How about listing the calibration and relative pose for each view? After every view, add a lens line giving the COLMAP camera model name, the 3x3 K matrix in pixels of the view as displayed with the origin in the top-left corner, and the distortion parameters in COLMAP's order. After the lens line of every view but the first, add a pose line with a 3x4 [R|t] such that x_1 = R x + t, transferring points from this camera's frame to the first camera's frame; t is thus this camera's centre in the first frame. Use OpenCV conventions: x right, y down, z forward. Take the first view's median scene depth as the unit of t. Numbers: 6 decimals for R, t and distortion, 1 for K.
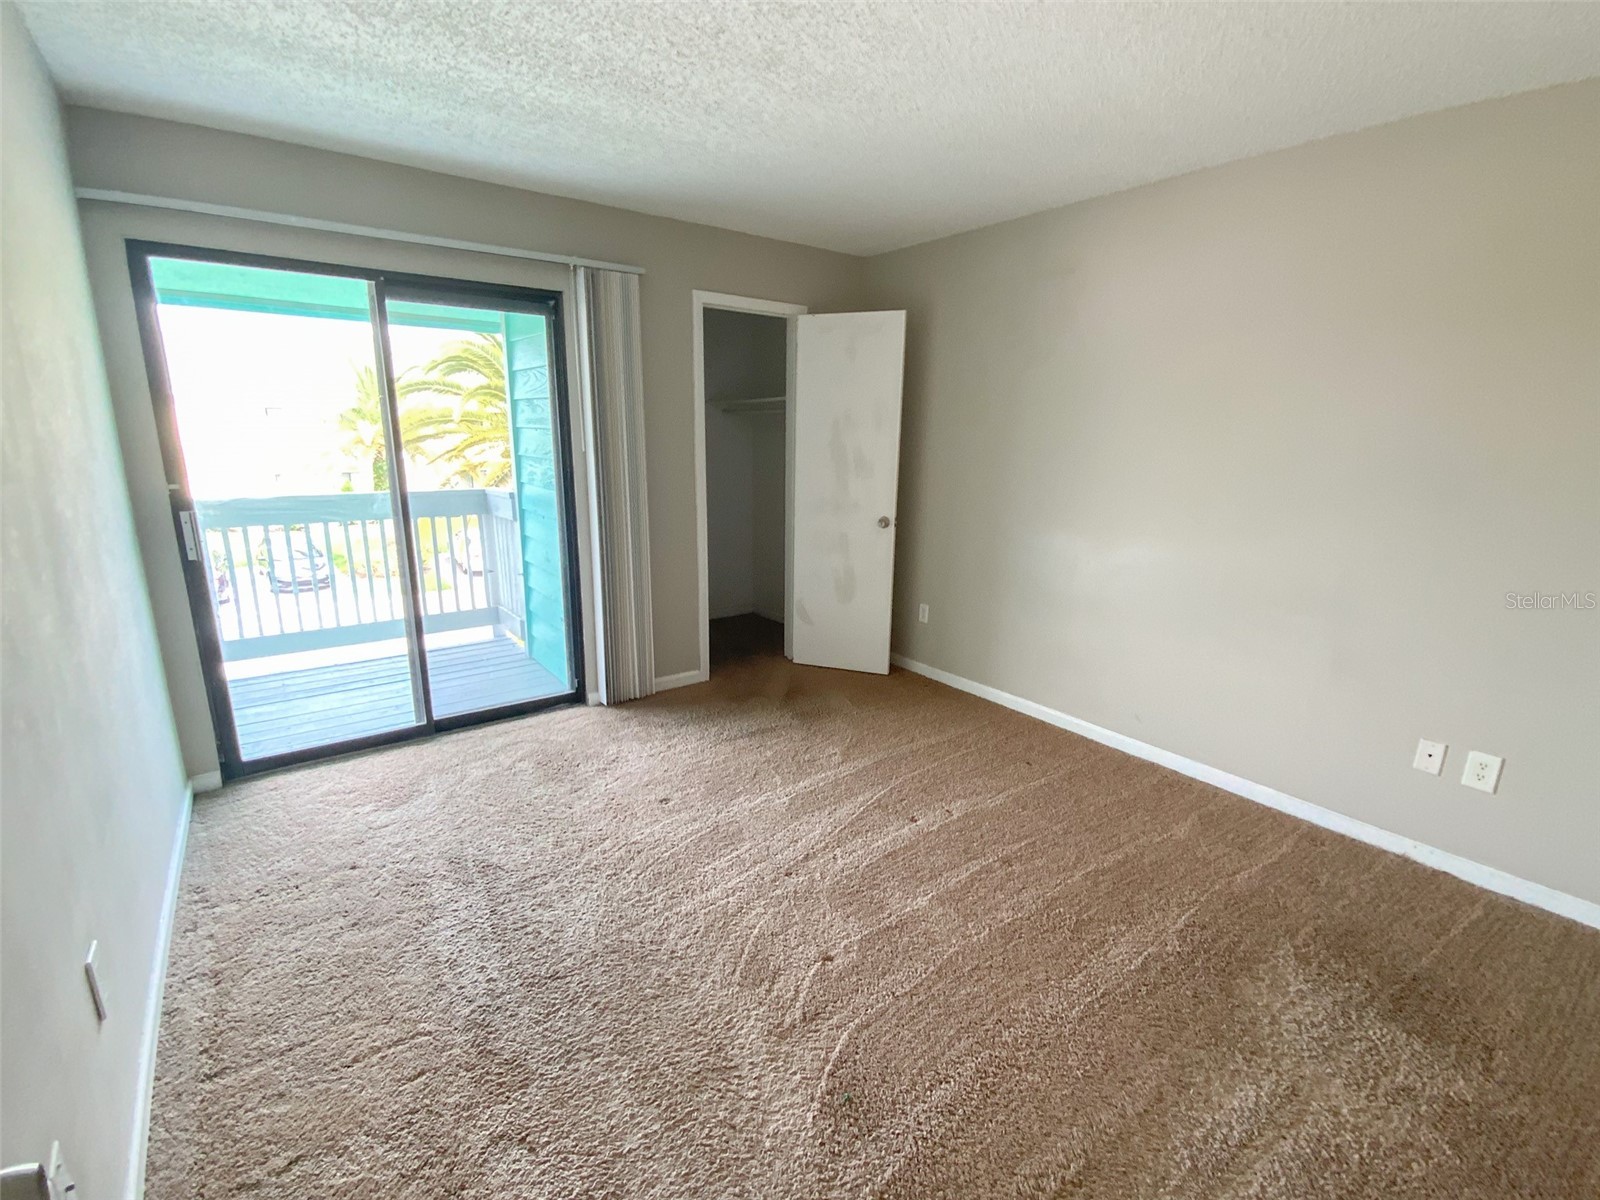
lens RADIAL K [[712.2, 0, 800.0], [0, 712.2, 600.0], [0, 0, 1]] dist [-0.002554, -0.000619]
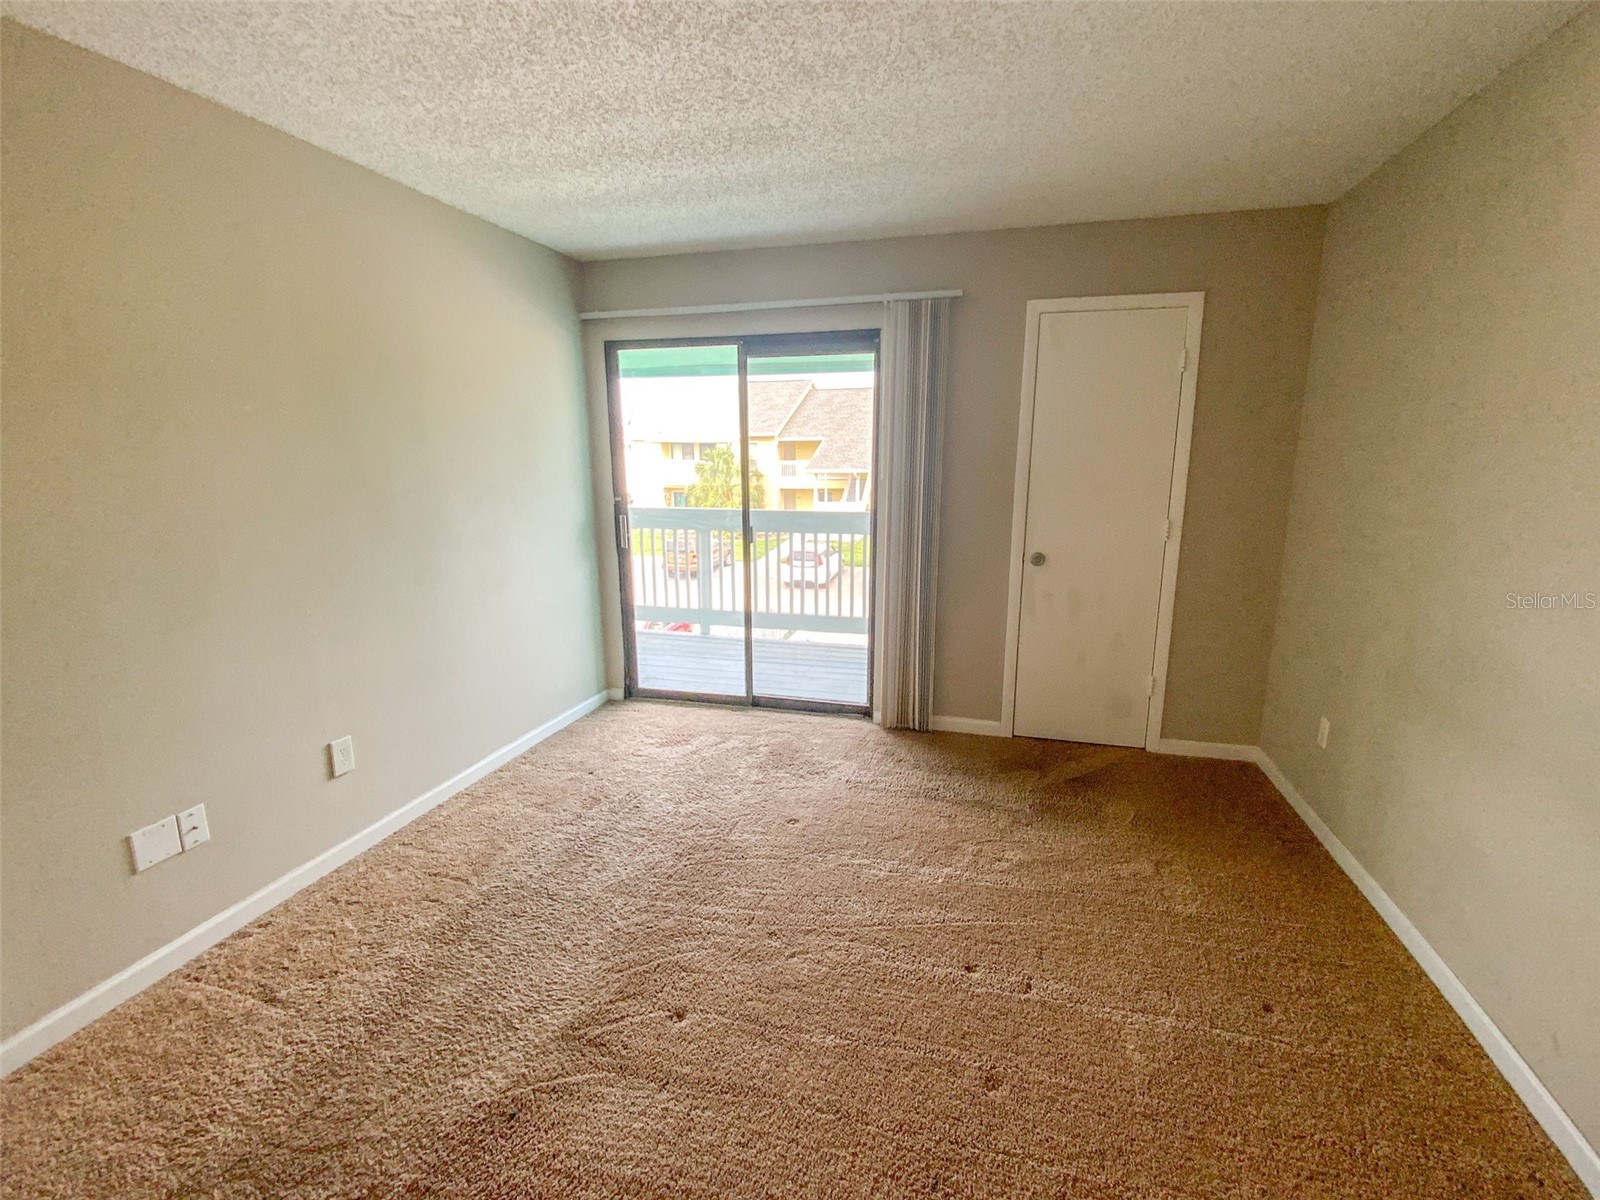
lens RADIAL K [[706.5, 0, 794.6], [0, 706.5, 608.0], [0, 0, 1]] dist [0.014479, -0.013493]
pose [[0.627983, 0.153621, -0.762914, 0.510583], [-0.169103, 0.983836, 0.058911, -0.074739], [0.759632, 0.092016, 0.643810, 0.301466]]
